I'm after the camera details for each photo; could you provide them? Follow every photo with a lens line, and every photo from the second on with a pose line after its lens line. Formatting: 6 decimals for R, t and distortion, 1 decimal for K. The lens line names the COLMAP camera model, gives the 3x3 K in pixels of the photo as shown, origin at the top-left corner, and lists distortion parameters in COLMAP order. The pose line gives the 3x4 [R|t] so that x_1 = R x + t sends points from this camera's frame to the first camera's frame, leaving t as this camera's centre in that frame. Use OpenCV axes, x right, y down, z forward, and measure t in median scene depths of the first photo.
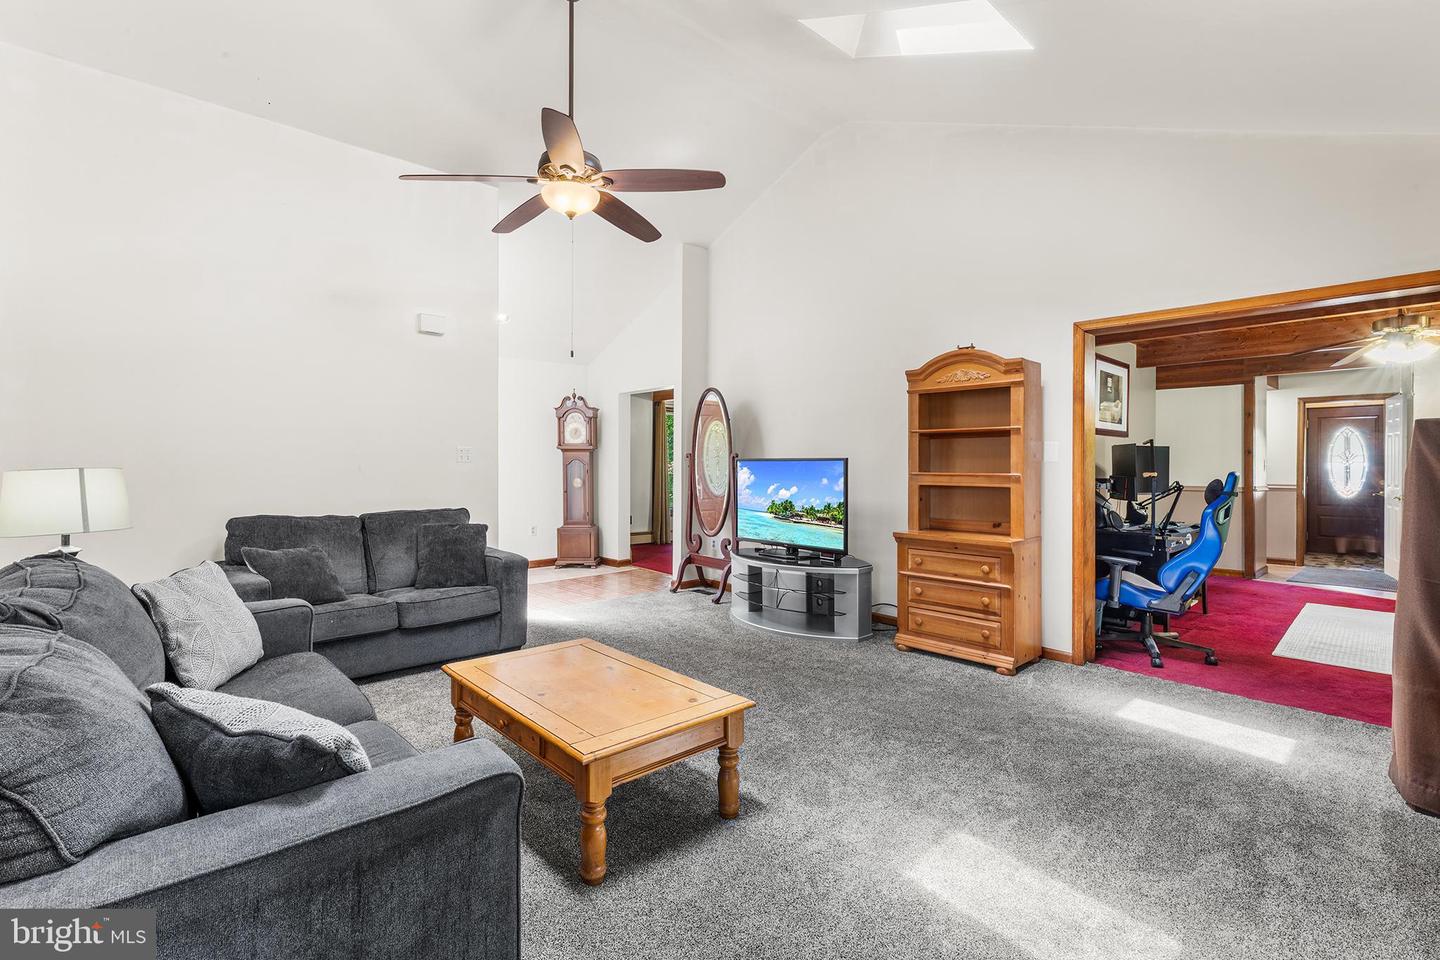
lens RADIAL K [[645.0, 0, 719.6], [0, 645.0, 466.9], [0, 0, 1]] dist [0.000628, -0.000326]
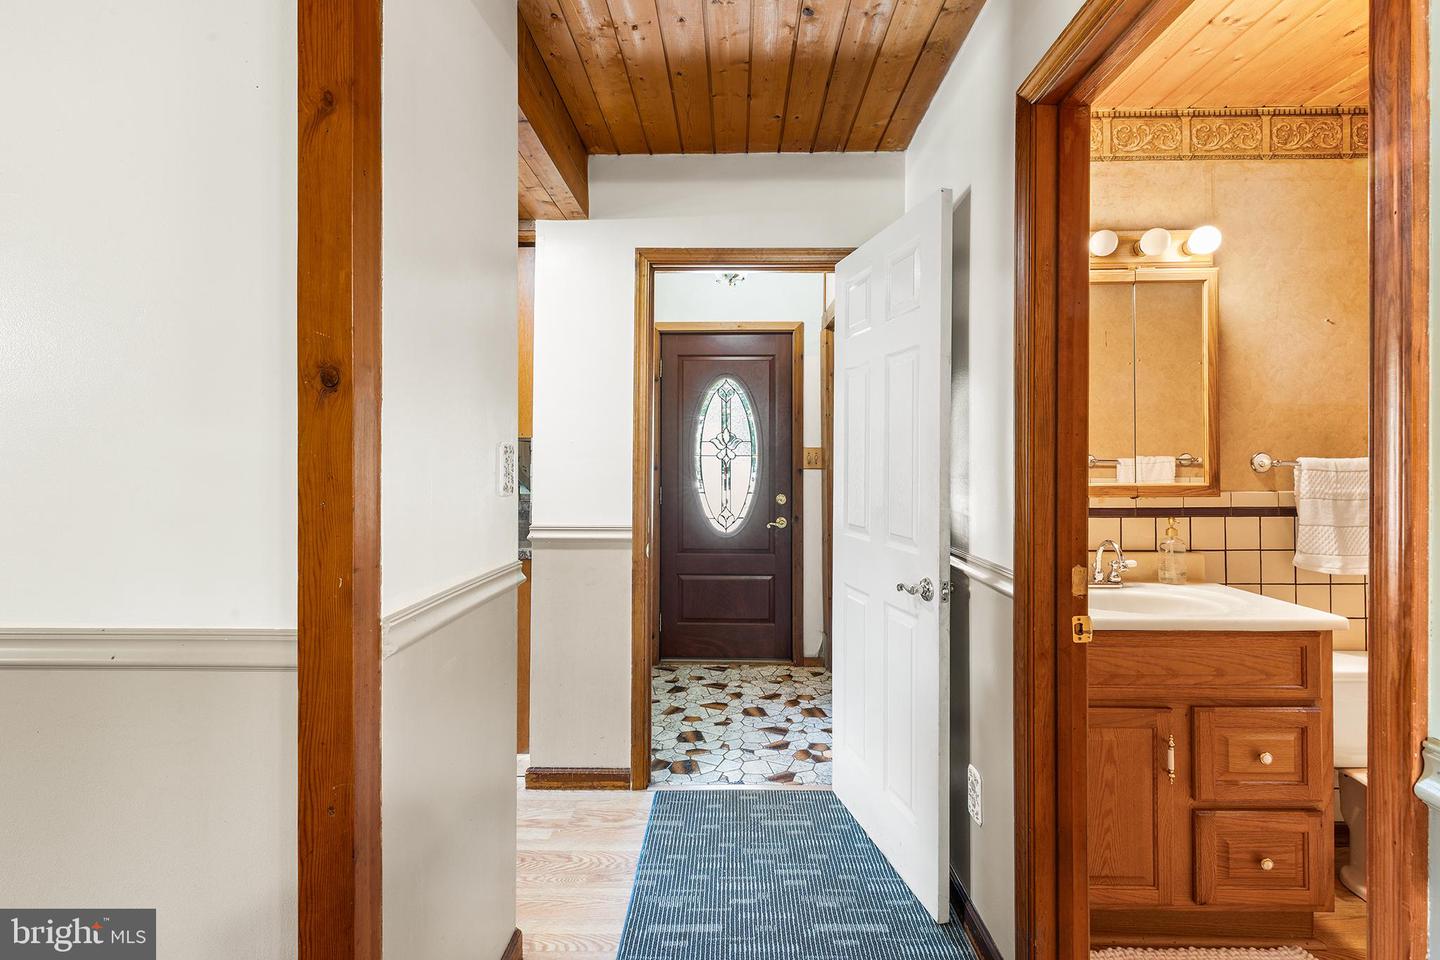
lens RADIAL K [[645.0, 0, 719.6], [0, 645.0, 466.9], [0, 0, 1]] dist [0.000628, -0.000326]
pose [[0.680842, -0.005334, 0.732411, 0.645918], [0.001935, 0.999983, 0.005484, -0.001459], [-0.732428, -0.002316, 0.680841, 0.704199]]
